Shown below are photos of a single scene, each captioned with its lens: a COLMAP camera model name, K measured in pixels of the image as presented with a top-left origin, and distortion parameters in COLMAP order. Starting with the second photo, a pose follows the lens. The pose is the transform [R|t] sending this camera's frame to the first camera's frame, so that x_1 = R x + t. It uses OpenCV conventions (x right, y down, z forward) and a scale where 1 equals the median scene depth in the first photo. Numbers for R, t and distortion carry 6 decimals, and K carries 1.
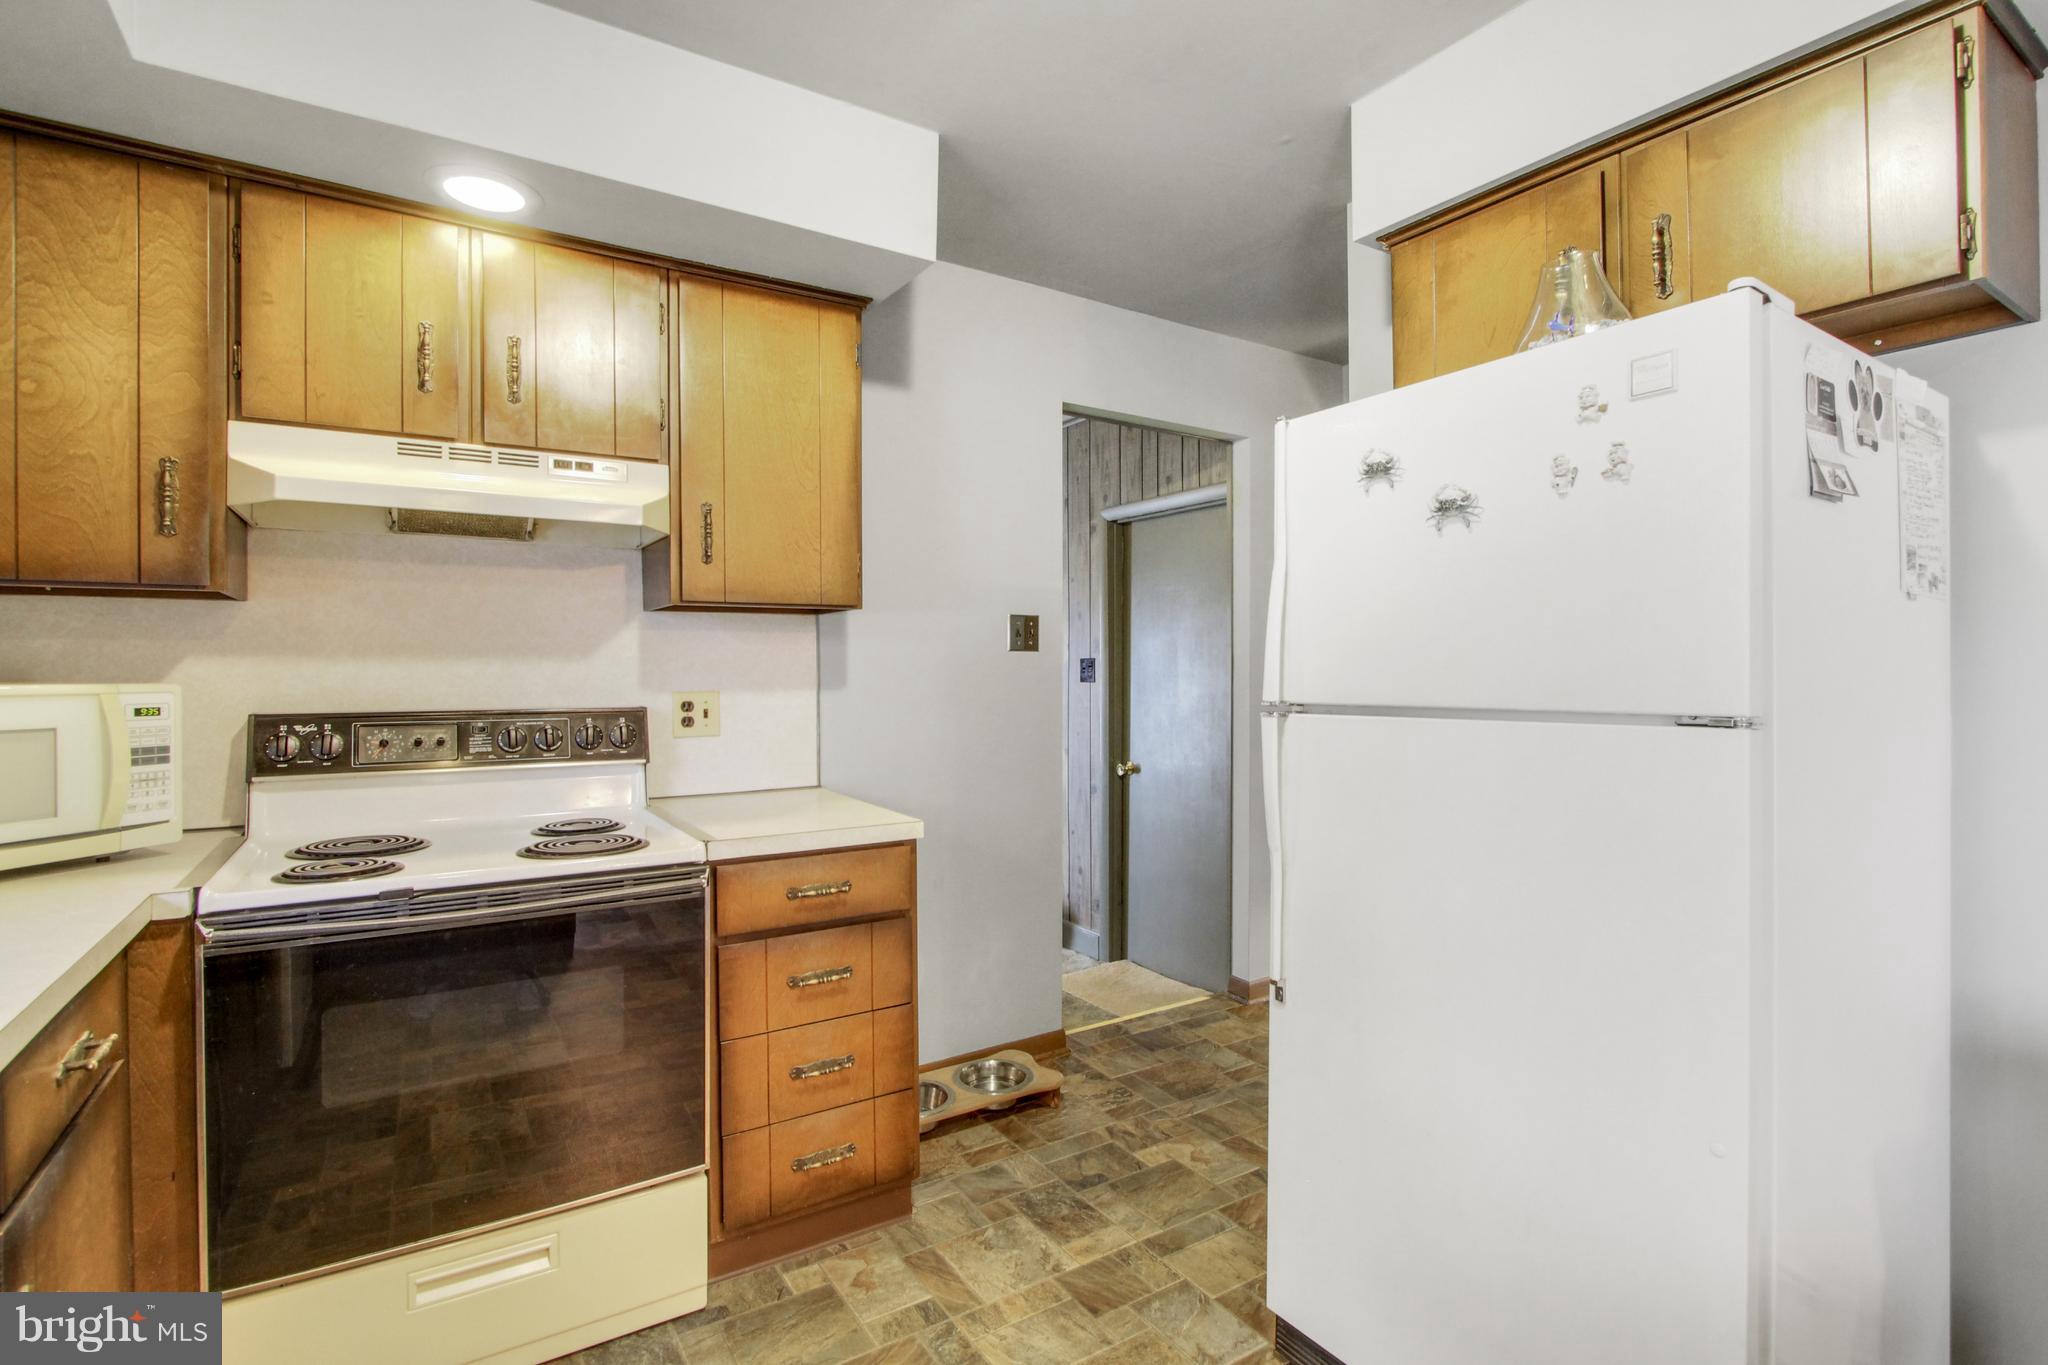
lens RADIAL K [[970.5, 0, 1023.0], [0, 970.5, 677.8], [0, 0, 1]] dist [-0.004321, 0.002236]
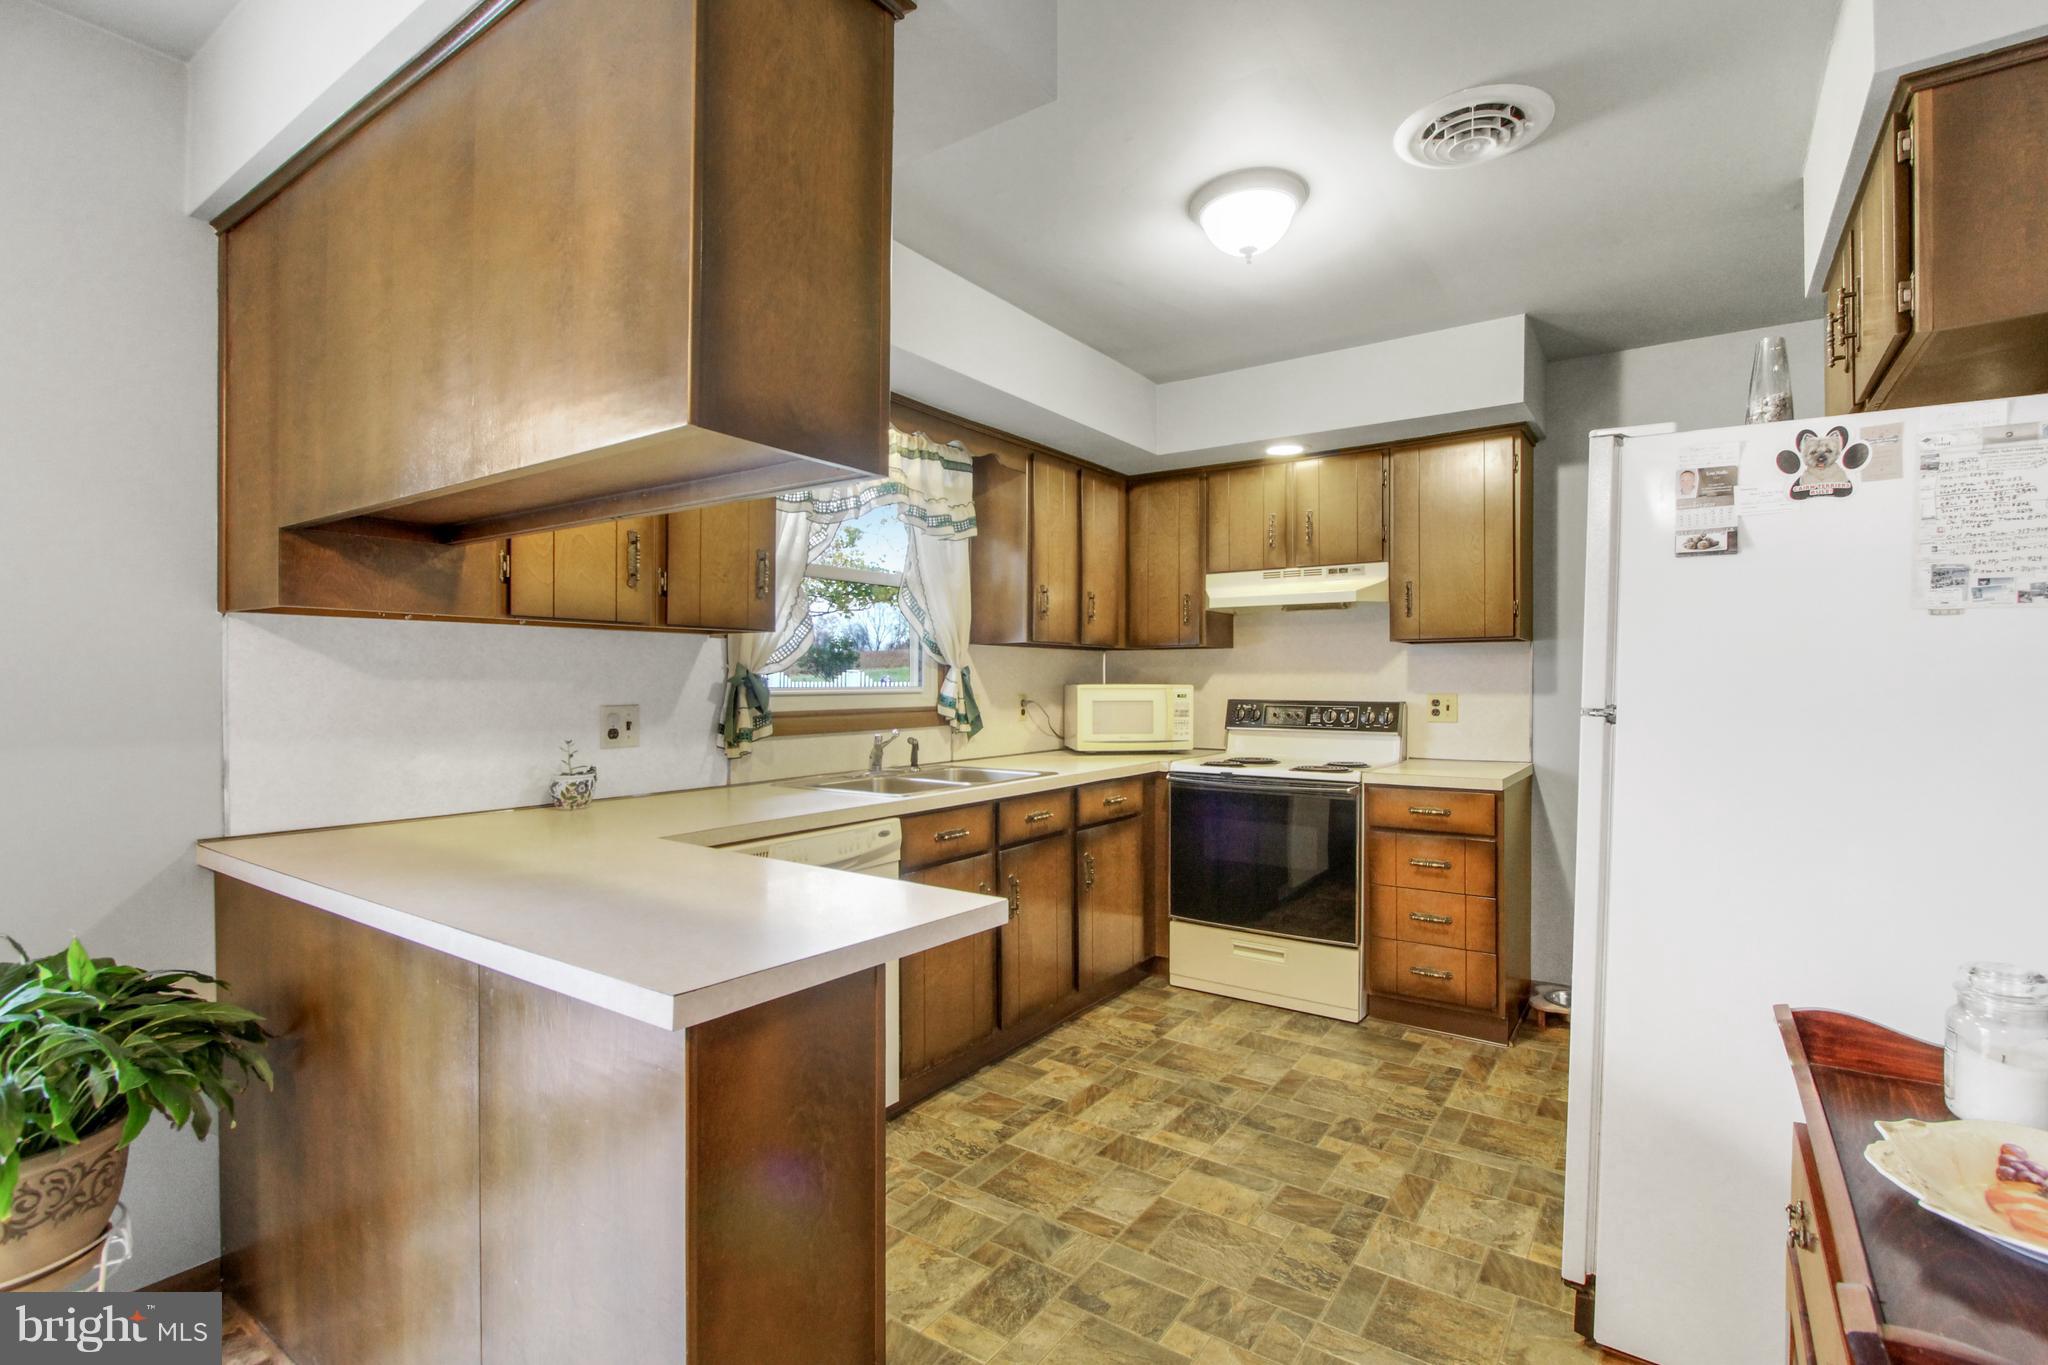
lens RADIAL K [[970.5, 0, 1015.6], [0, 970.5, 693.9], [0, 0, 1]] dist [-0.004321, 0.002236]
pose [[0.364781, 0.012391, -0.931011, 1.094816], [-0.010351, 0.999904, 0.009252, 0.009155], [0.931036, 0.006262, 0.364874, -0.273895]]
